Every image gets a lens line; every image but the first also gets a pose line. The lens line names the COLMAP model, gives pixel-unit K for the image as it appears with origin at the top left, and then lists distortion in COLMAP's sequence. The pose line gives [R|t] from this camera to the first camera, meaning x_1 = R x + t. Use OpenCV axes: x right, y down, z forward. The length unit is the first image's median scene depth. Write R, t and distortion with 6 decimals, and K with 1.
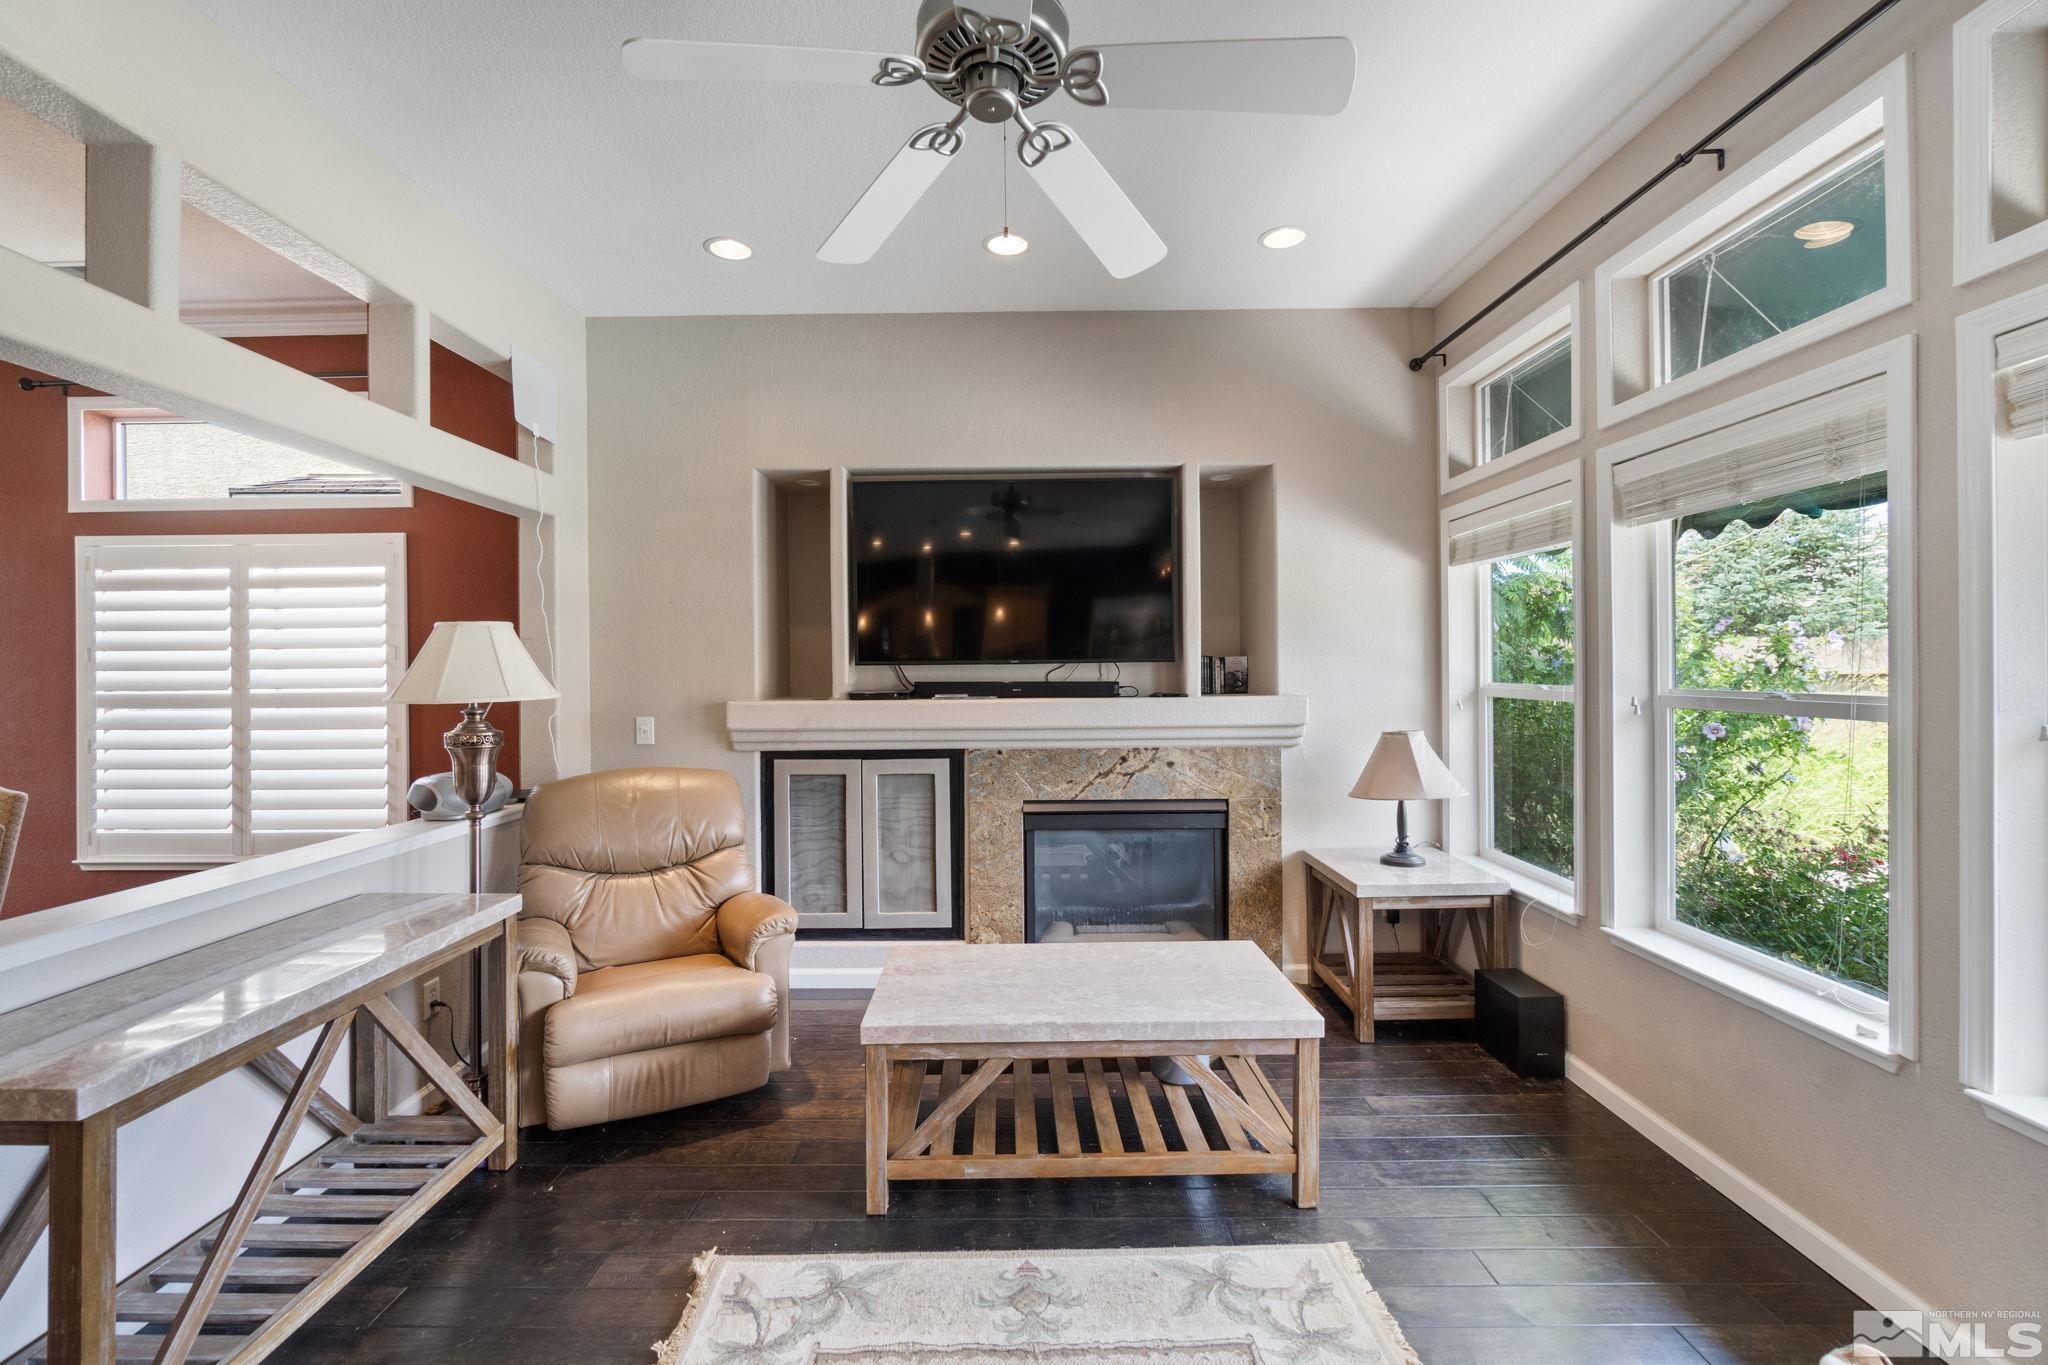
lens RADIAL K [[872.4, 0, 1017.0], [0, 872.4, 677.4], [0, 0, 1]] dist [-0.003192, -0.000768]
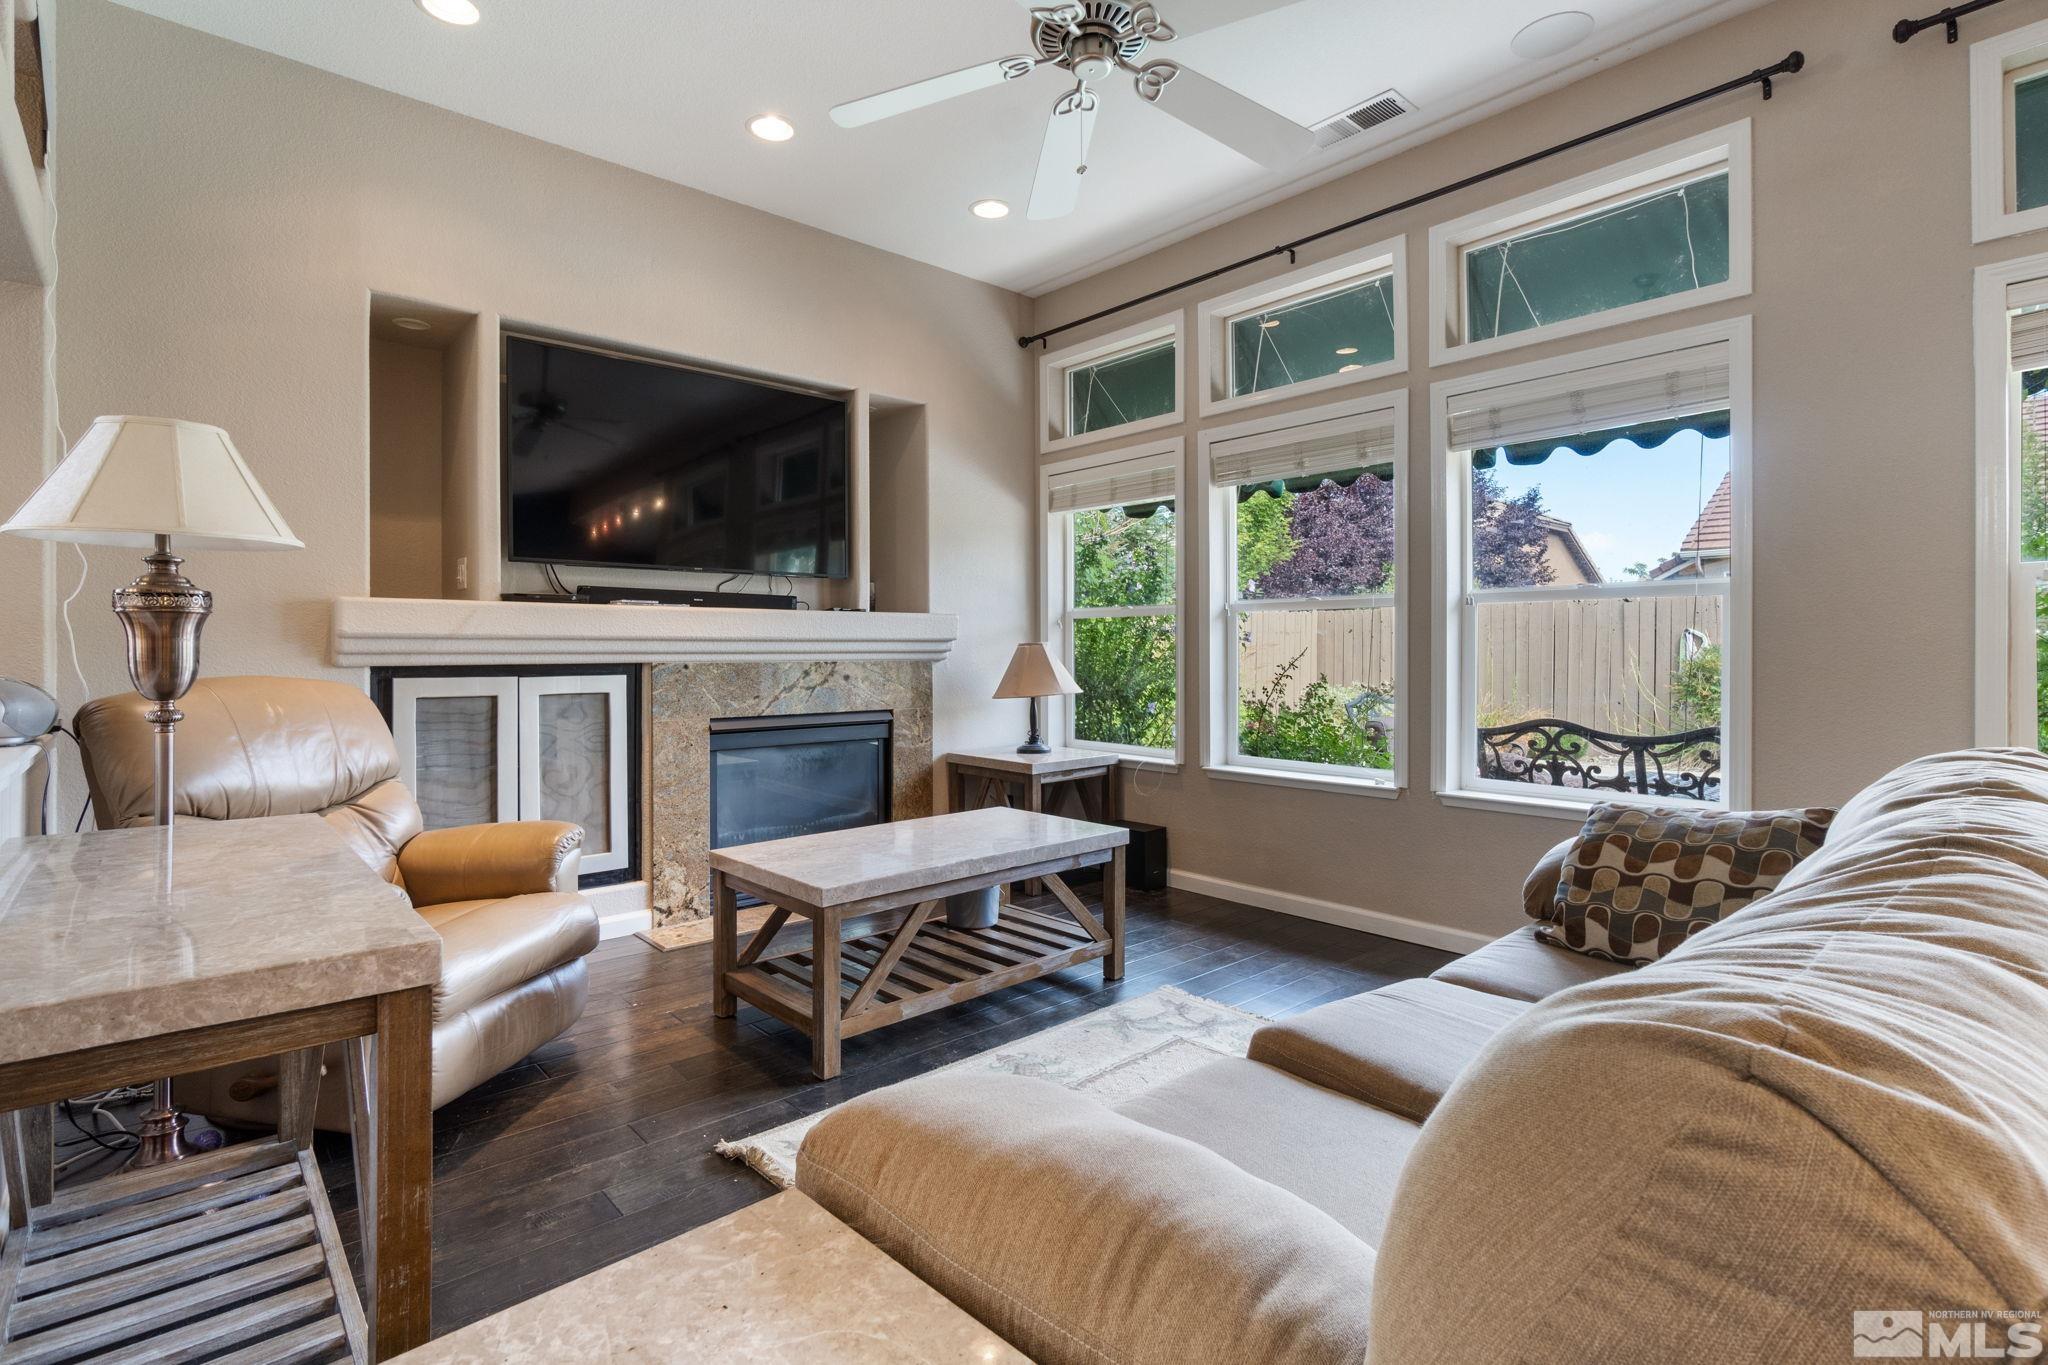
lens RADIAL K [[961.8, 0, 1012.8], [0, 961.8, 656.6], [0, 0, 1]] dist [0.000233, -0.000014]
pose [[0.747685, 0.002103, 0.664050, -0.433109], [0.002821, 0.999976, -0.006343, 0.082988], [-0.664048, 0.006616, 0.747661, 0.021037]]
